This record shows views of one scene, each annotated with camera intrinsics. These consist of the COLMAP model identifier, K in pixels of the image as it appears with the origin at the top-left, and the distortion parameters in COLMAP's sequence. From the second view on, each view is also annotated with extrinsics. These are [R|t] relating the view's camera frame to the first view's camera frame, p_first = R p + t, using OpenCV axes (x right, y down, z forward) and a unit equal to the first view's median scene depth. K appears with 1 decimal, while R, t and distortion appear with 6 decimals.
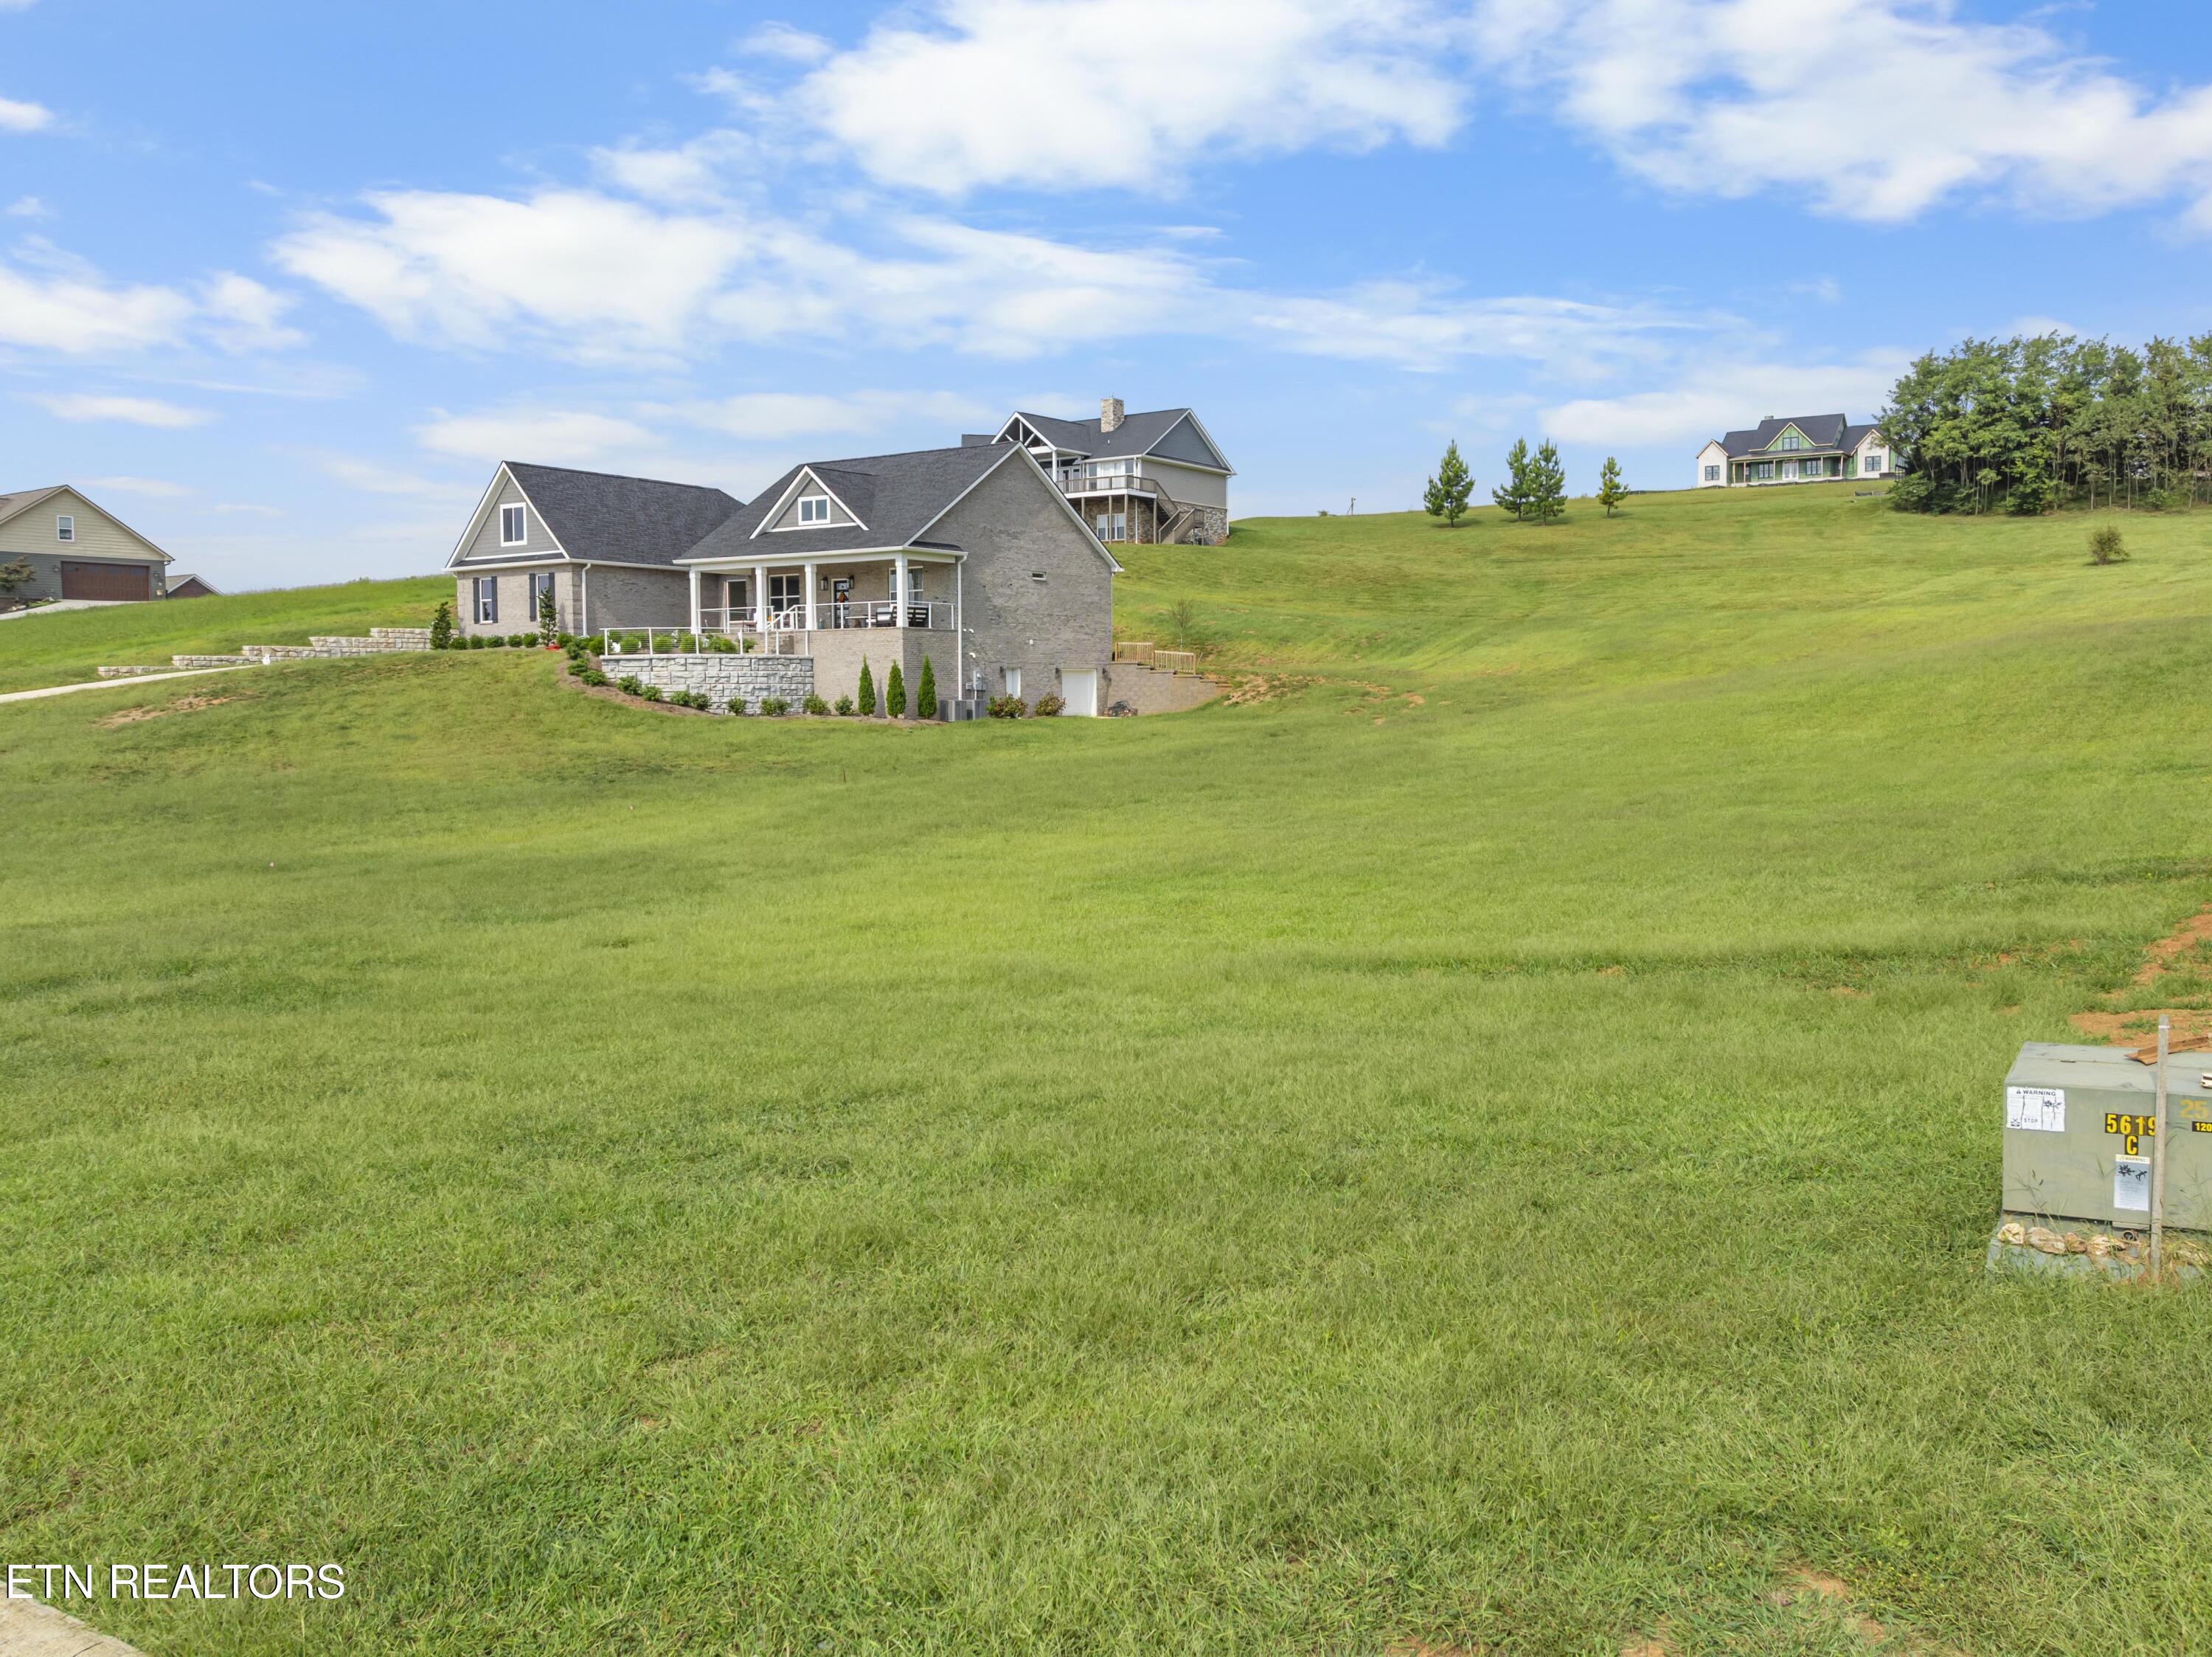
lens RADIAL K [[1698.0, 0, 1212.2], [0, 1698.0, 782.5], [0, 0, 1]] dist [-0.011524, -0.045596]
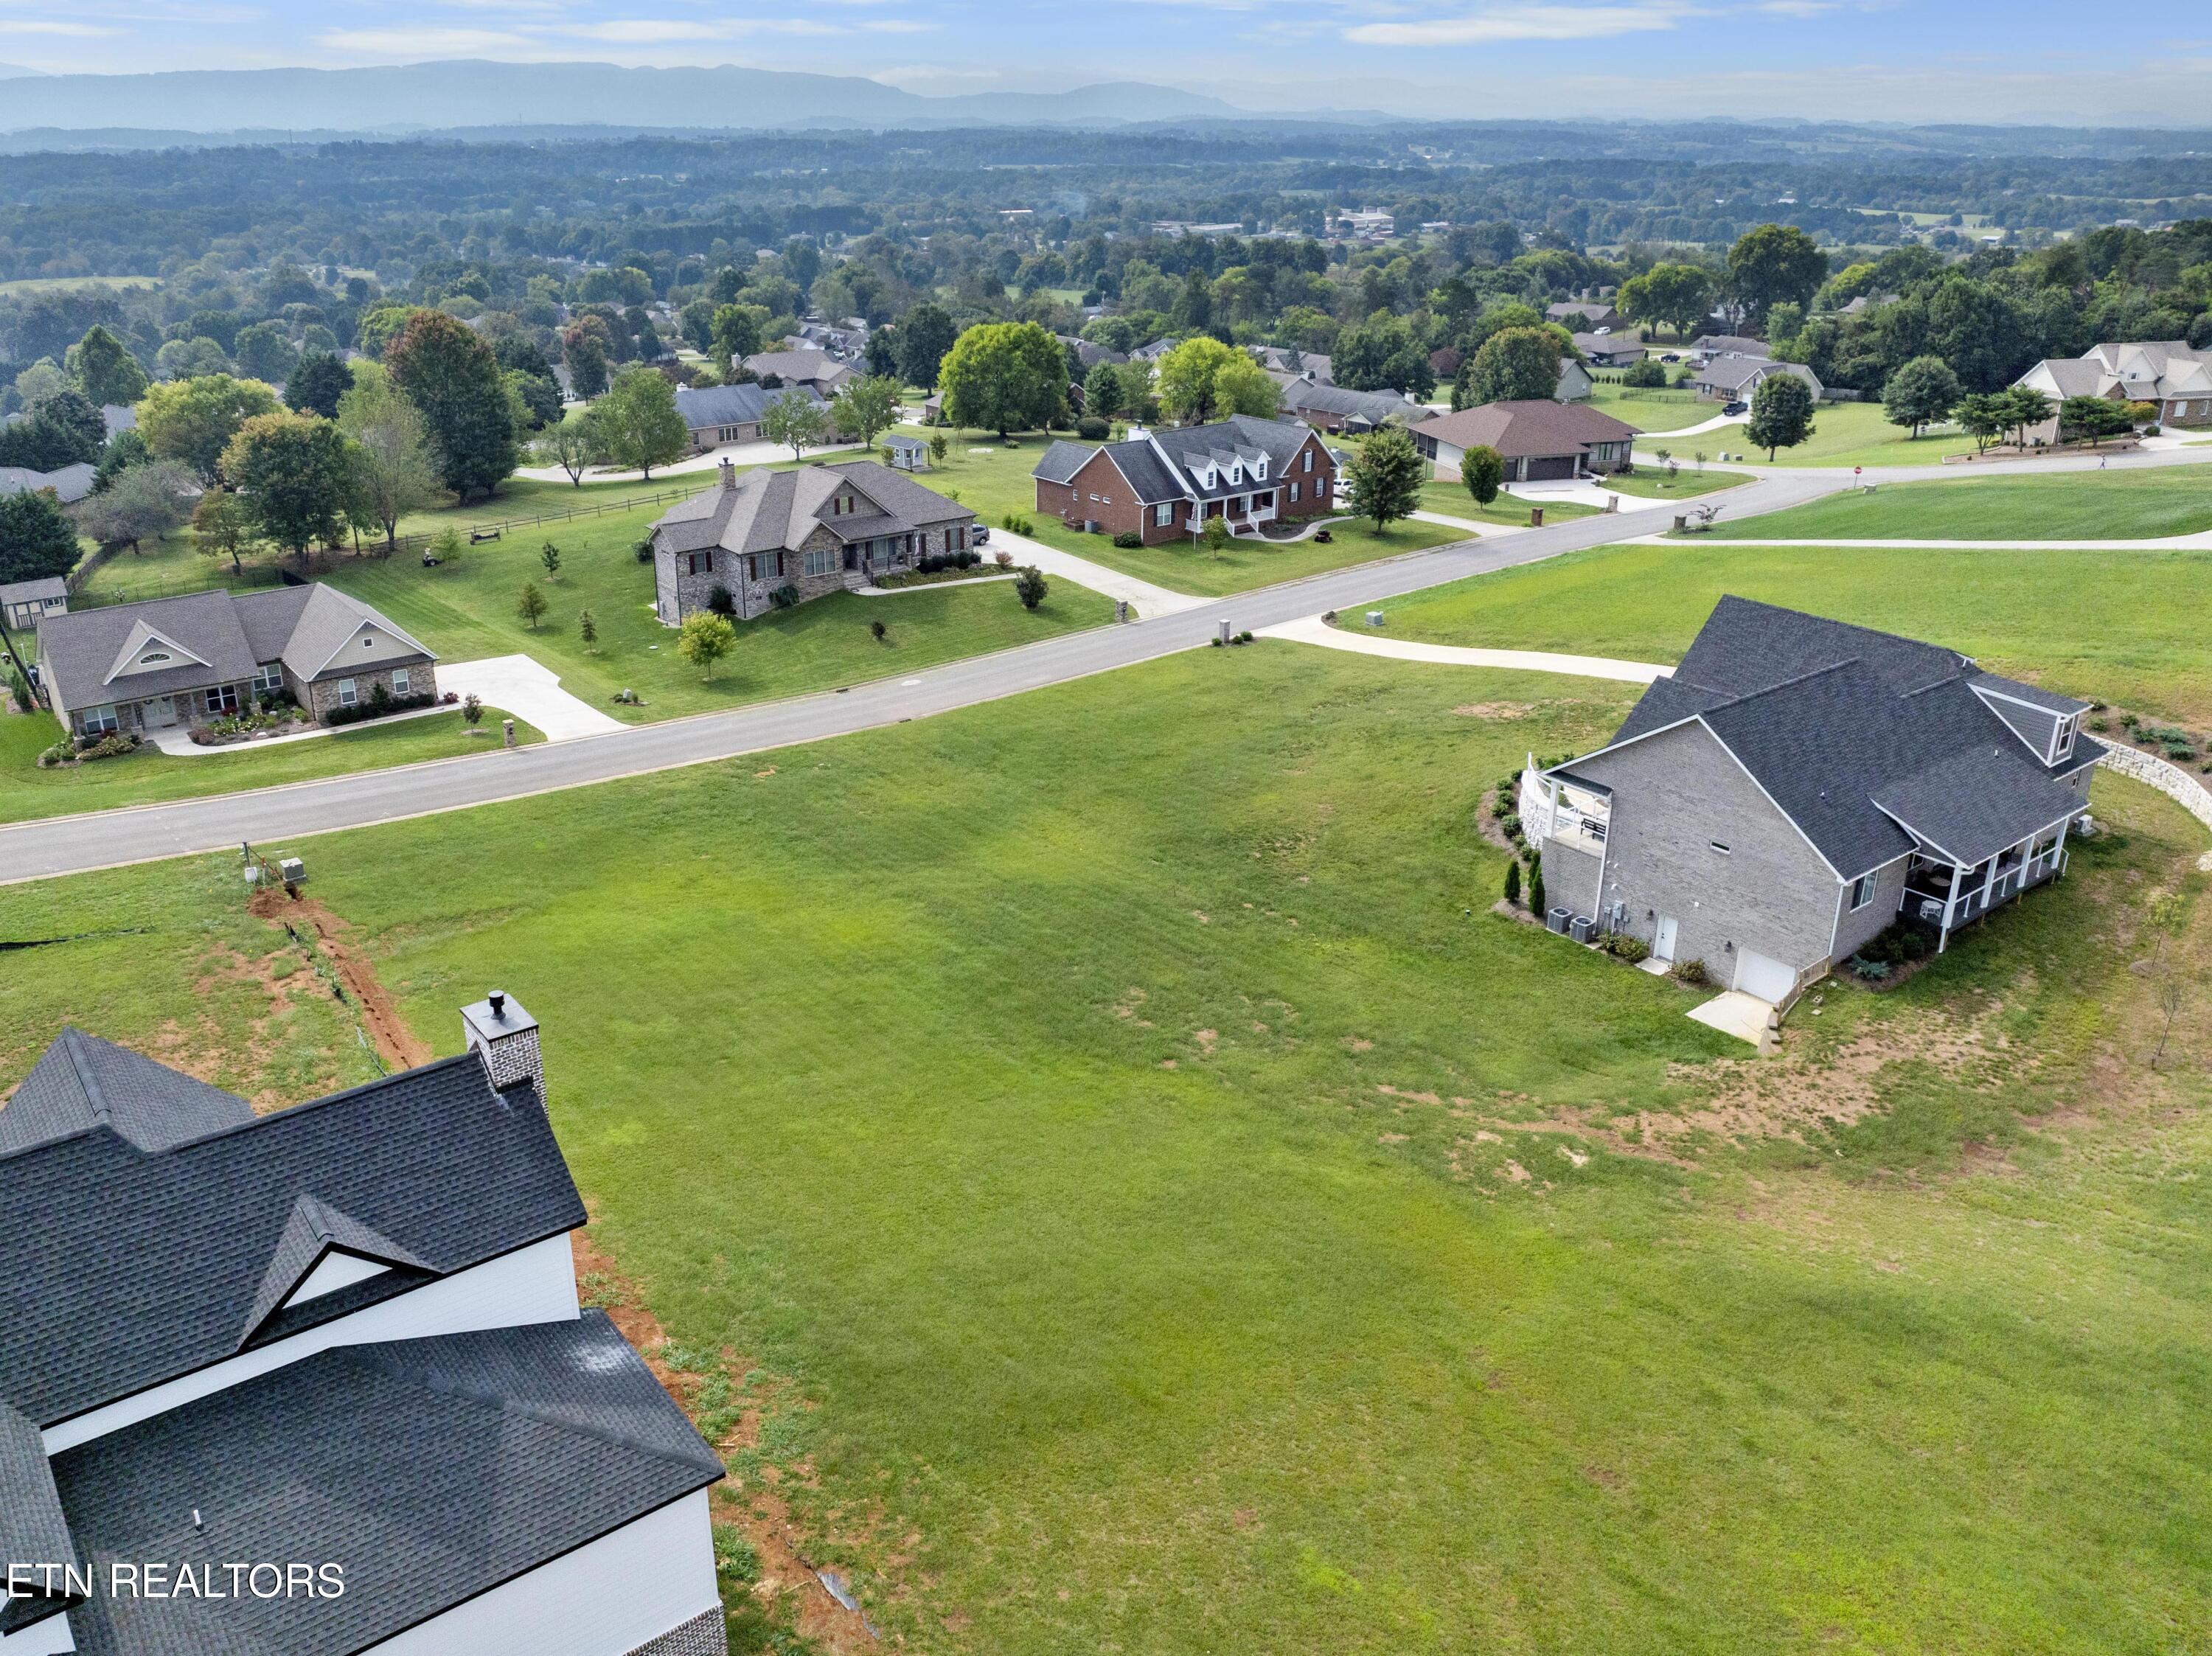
lens RADIAL K [[1706.7, 0, 1019.3], [0, 1706.7, 758.8], [0, 0, 1]] dist [-0.037013, -0.008435]
pose [[-0.363693, 0.335383, -0.869049, 0.704925], [-0.043377, 0.925828, 0.375448, -0.418422], [0.930508, 0.174245, -0.322169, 0.759678]]
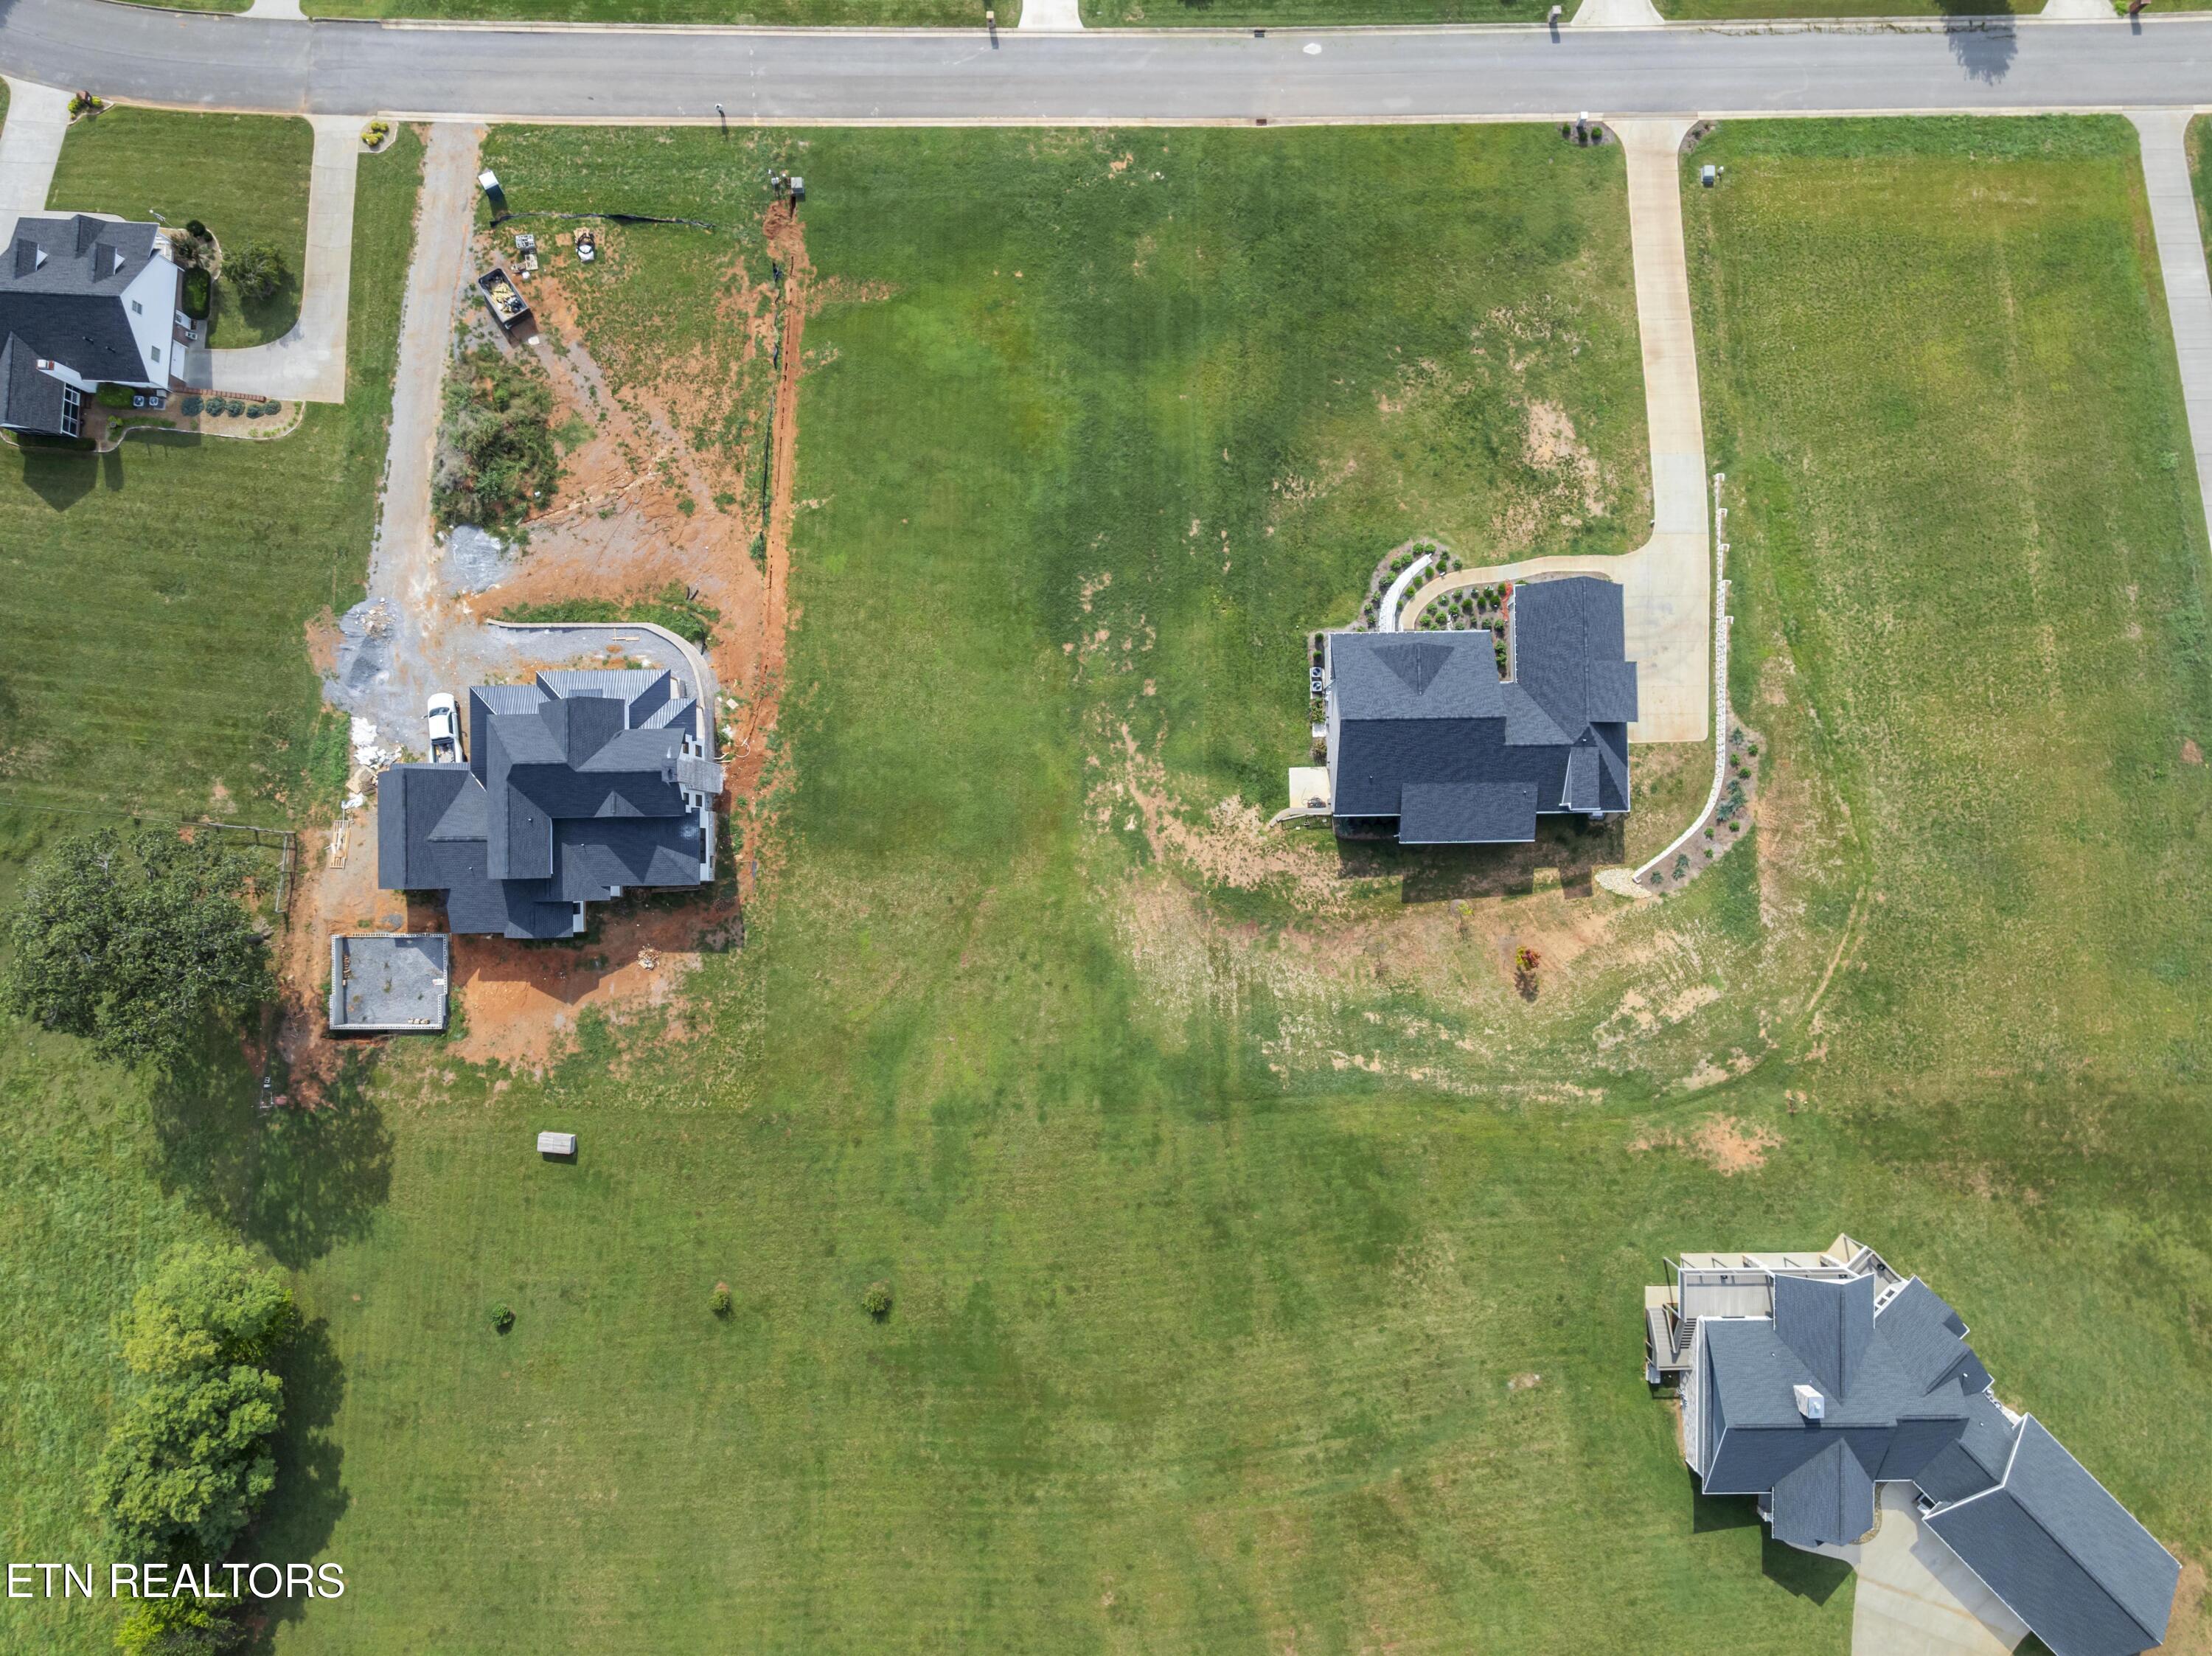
lens RADIAL K [[1558.2, 0, 1111.2], [0, 1558.2, 827.0], [0, 0, 1]] dist [-0.033792, -0.009612]
pose [[-0.836820, 0.547475, -0.002072, 0.131562], [-0.018765, -0.024899, 0.999514, -1.508754], [0.547157, 0.836452, 0.031109, 0.721852]]
